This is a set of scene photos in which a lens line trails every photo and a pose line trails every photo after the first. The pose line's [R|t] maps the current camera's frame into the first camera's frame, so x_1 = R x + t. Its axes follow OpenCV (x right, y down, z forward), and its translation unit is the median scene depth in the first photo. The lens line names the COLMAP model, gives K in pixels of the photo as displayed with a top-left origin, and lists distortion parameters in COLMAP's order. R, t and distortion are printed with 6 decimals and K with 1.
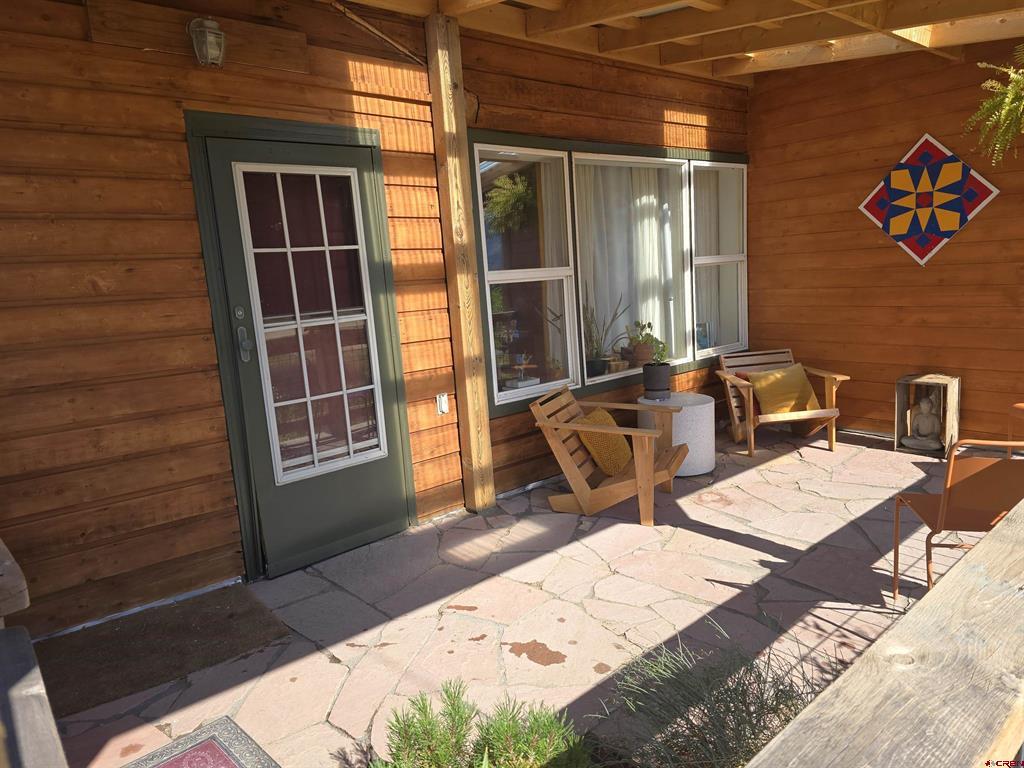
lens RADIAL K [[692.5, 0, 507.5], [0, 692.5, 382.7], [0, 0, 1]] dist [0.003523, -0.000423]
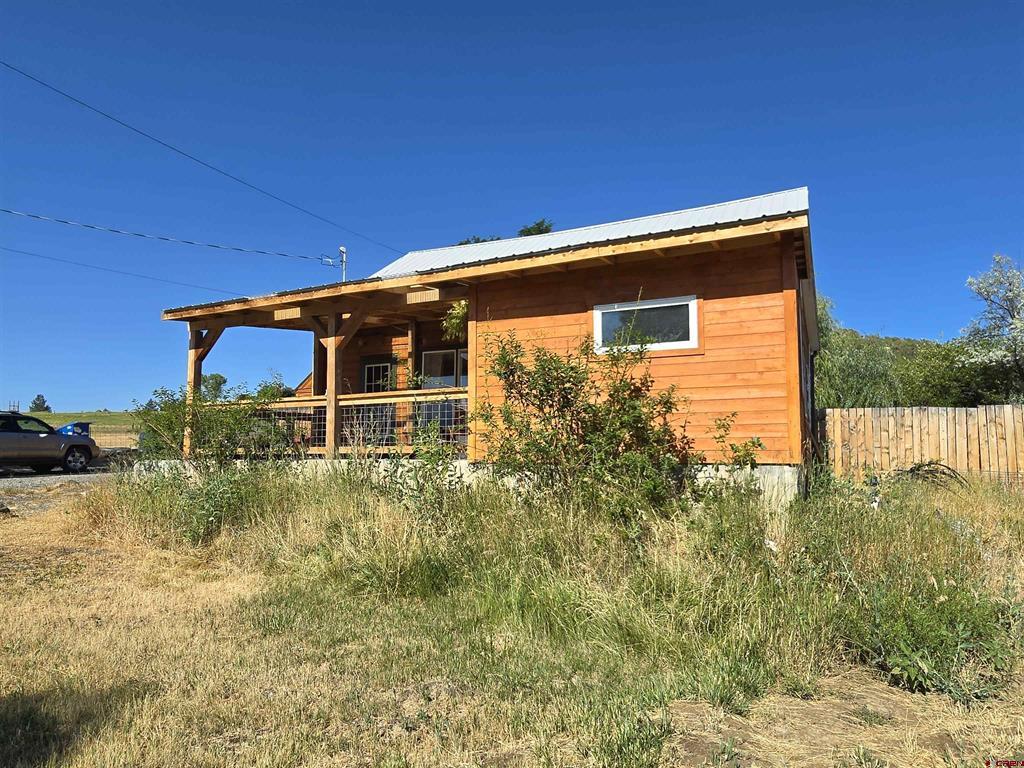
lens RADIAL K [[658.7, 0, 515.9], [0, 658.7, 393.6], [0, 0, 1]] dist [0.005881, 0.001485]
pose [[0.385685, -0.025037, -0.922291, 3.355053], [-0.170011, 0.980586, -0.097715, 0.114538], [0.906831, 0.194486, 0.373941, 0.226231]]
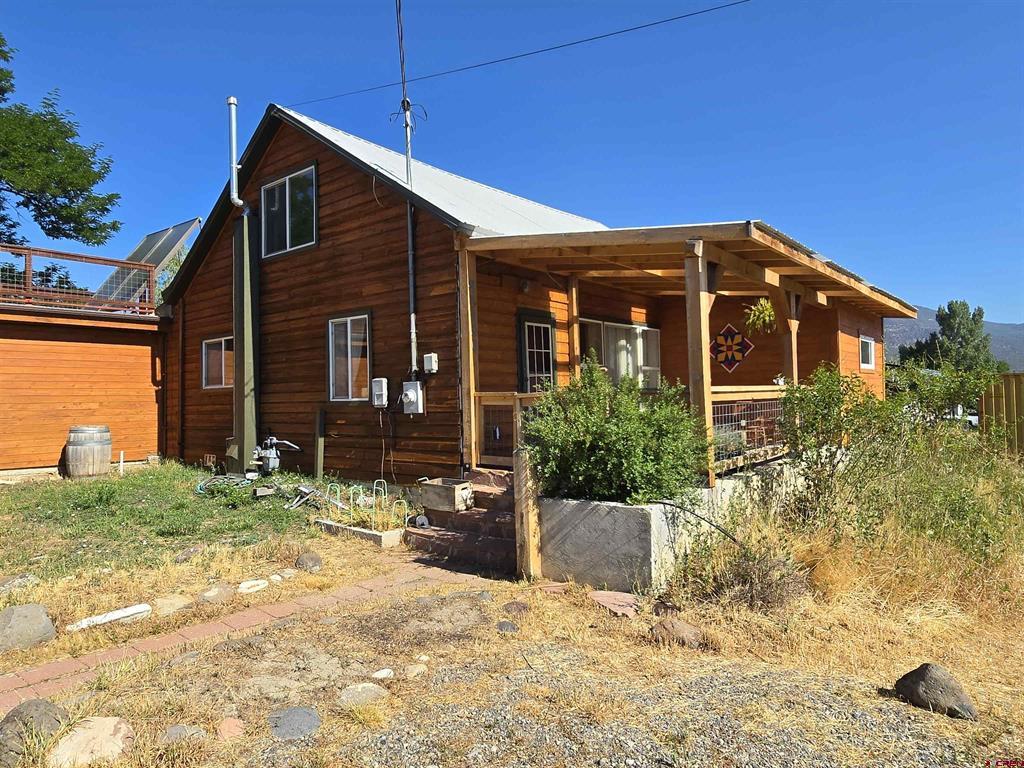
lens RADIAL K [[658.7, 0, 515.9], [0, 658.7, 393.6], [0, 0, 1]] dist [0.005881, 0.001485]
pose [[0.980474, 0.042881, 0.191918, -0.814544], [-0.008038, 0.983860, -0.178761, 0.441162], [-0.196486, 0.173727, 0.964993, -1.498131]]
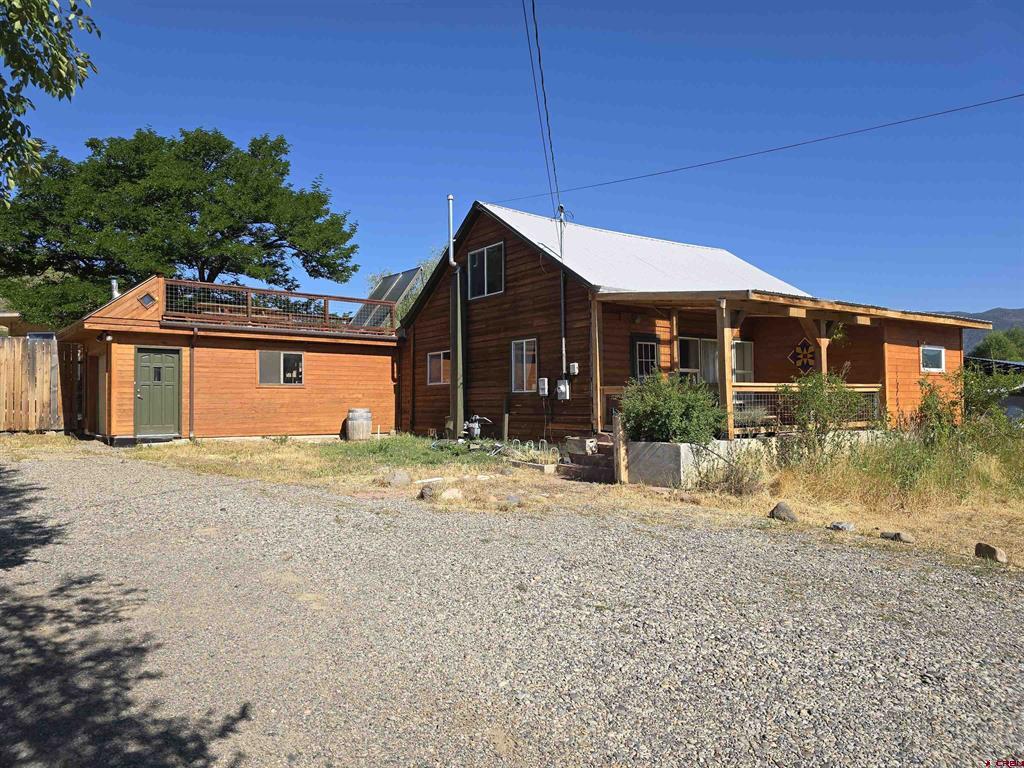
lens RADIAL K [[766.3, 0, 512.0], [0, 766.3, 384.0], [0, 0, 1]] dist [0.046073, -0.002275]
pose [[0.997692, 0.051060, -0.044762, -0.822911], [-0.058669, 0.980091, -0.189683, 0.849596], [0.034186, 0.191871, 0.980825, -3.456243]]
